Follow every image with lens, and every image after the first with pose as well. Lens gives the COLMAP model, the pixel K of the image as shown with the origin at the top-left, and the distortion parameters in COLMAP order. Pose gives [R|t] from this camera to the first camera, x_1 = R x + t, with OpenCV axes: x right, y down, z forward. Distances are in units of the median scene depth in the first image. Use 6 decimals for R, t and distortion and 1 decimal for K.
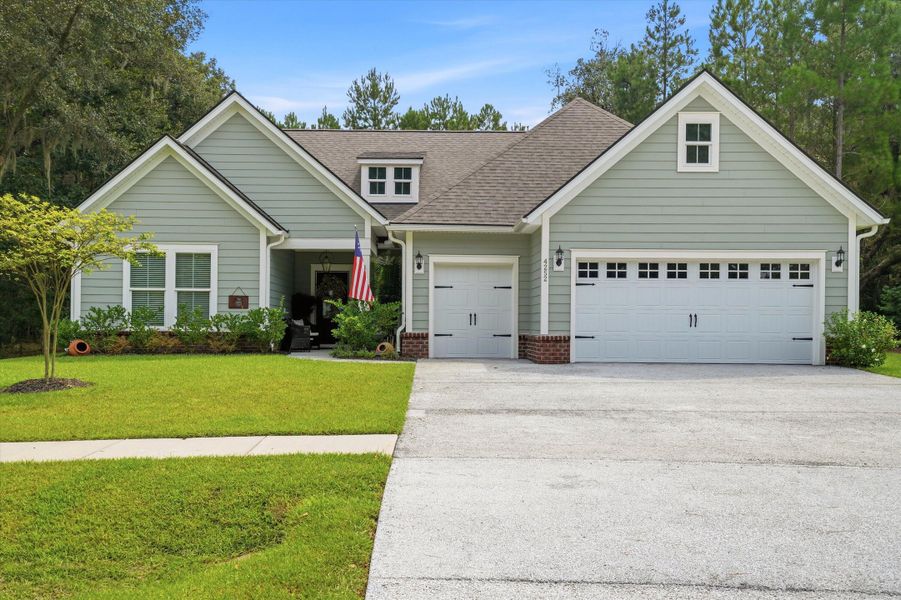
lens RADIAL K [[907.7, 0, 423.2], [0, 907.7, 323.1], [0, 0, 1]] dist [0.066376, 0.006959]
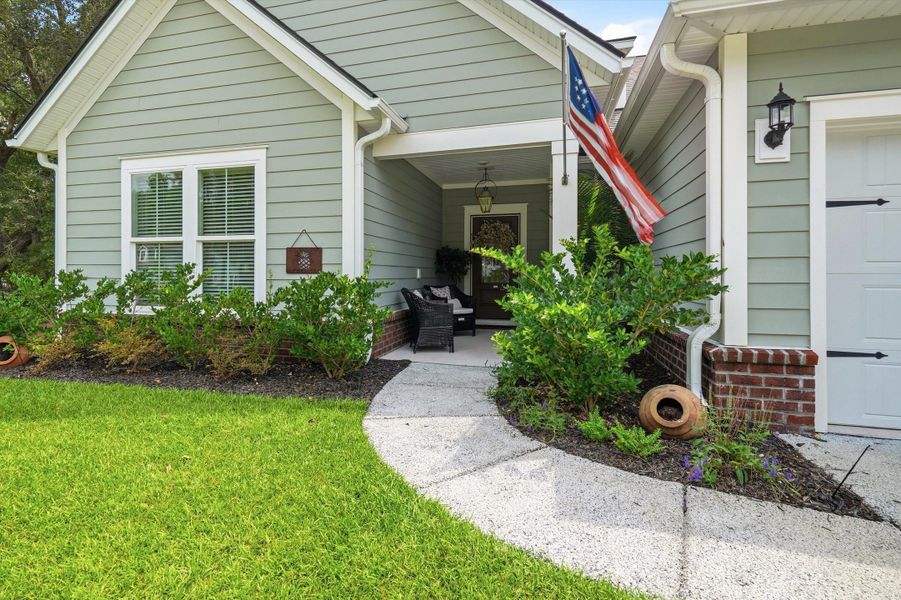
lens RADIAL K [[468.8, 0, 407.2], [0, 468.8, 276.0], [0, 0, 1]] dist [0.001967, 0.000333]
pose [[0.959701, -0.005002, -0.280977, -0.080790], [0.007107, 0.999954, 0.006472, -0.016656], [0.280932, -0.008208, 0.959693, 0.807570]]
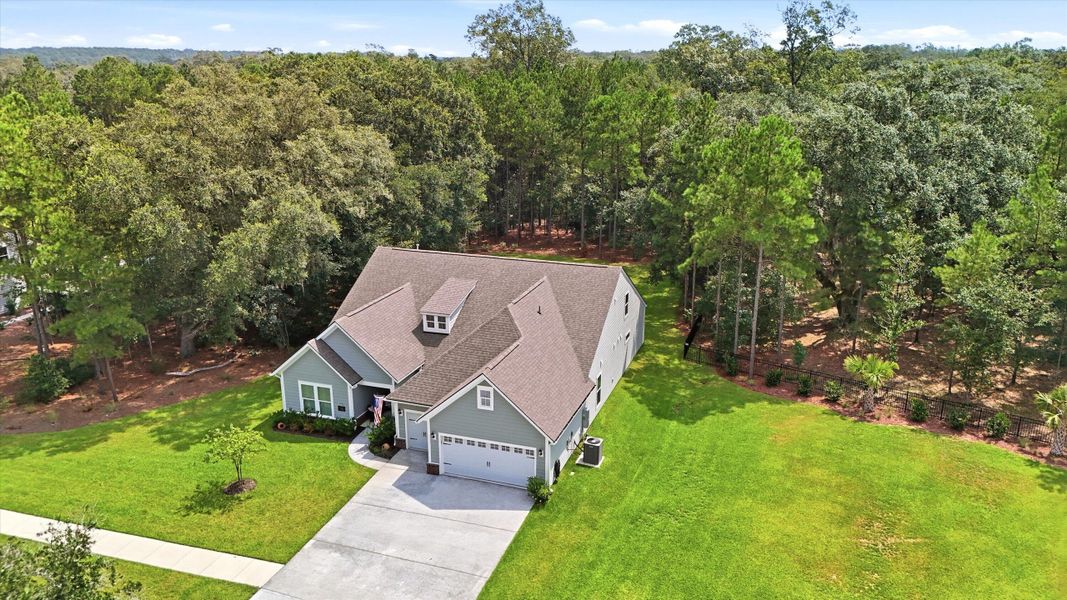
lens RADIAL K [[783.2, 0, 533.5], [0, 783.2, 300.0], [0, 0, 1]] dist [0.084804, -0.000671]
pose [[0.944916, 0.084359, -0.316255, 0.935208], [0.011150, 0.957360, 0.288683, -0.921929], [0.327122, -0.276308, 0.903684, -0.639597]]
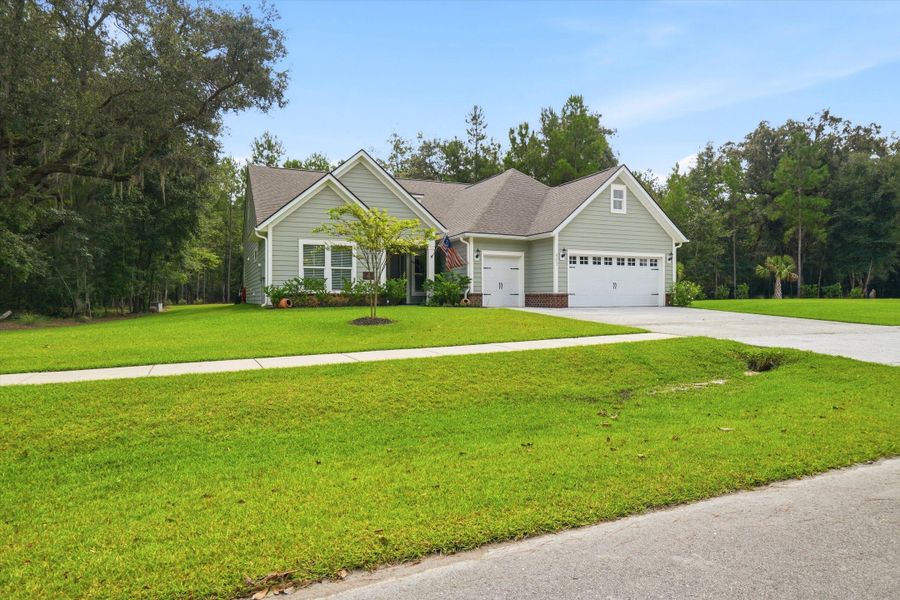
lens RADIAL K [[555.3, 0, 450.0], [0, 555.3, 300.0], [0, 0, 1]] dist [-0.002330, -0.000025]
pose [[0.915209, -0.010929, 0.402832, -0.500147], [0.007610, 0.999923, 0.009839, 0.013115], [-0.402908, -0.005940, 0.915221, 0.007850]]
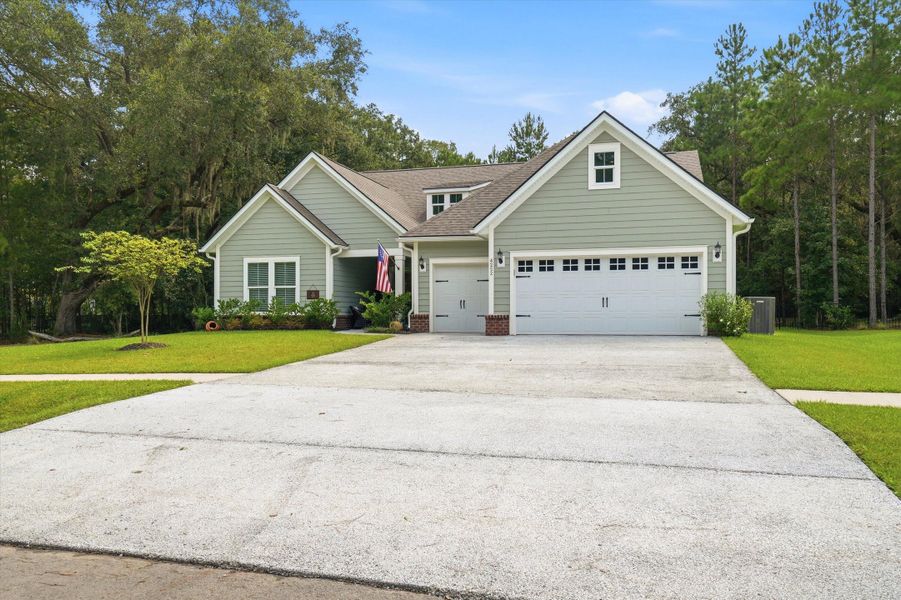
lens RADIAL K [[718.7, 0, 430.7], [0, 718.7, 315.4], [0, 0, 1]] dist [0.032766, 0.000944]
pose [[0.959094, -0.010225, -0.282904, 0.319518], [0.011379, 0.999932, 0.002434, 0.009780], [0.282860, -0.005553, 0.959145, -0.057503]]
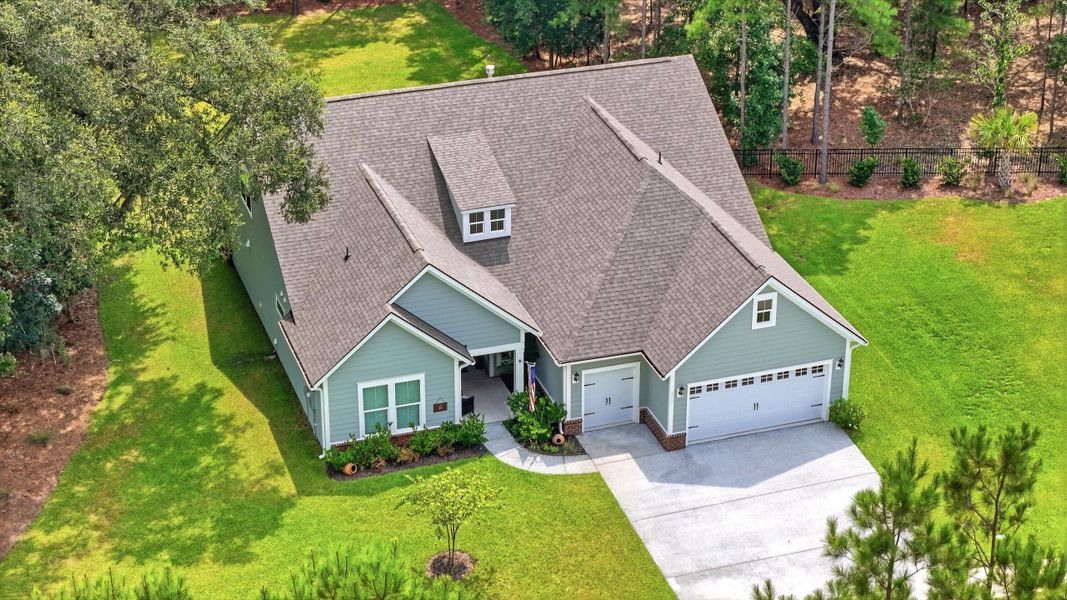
lens RADIAL K [[2114.9, 0, 533.5], [0, 2114.9, 300.0], [0, 0, 1]] dist [0.005243, -0.087055]
pose [[0.945121, -0.153004, 0.288681, -1.007248], [0.005435, 0.890810, 0.454344, -1.682854], [-0.326676, -0.427841, 0.842754, -1.726957]]
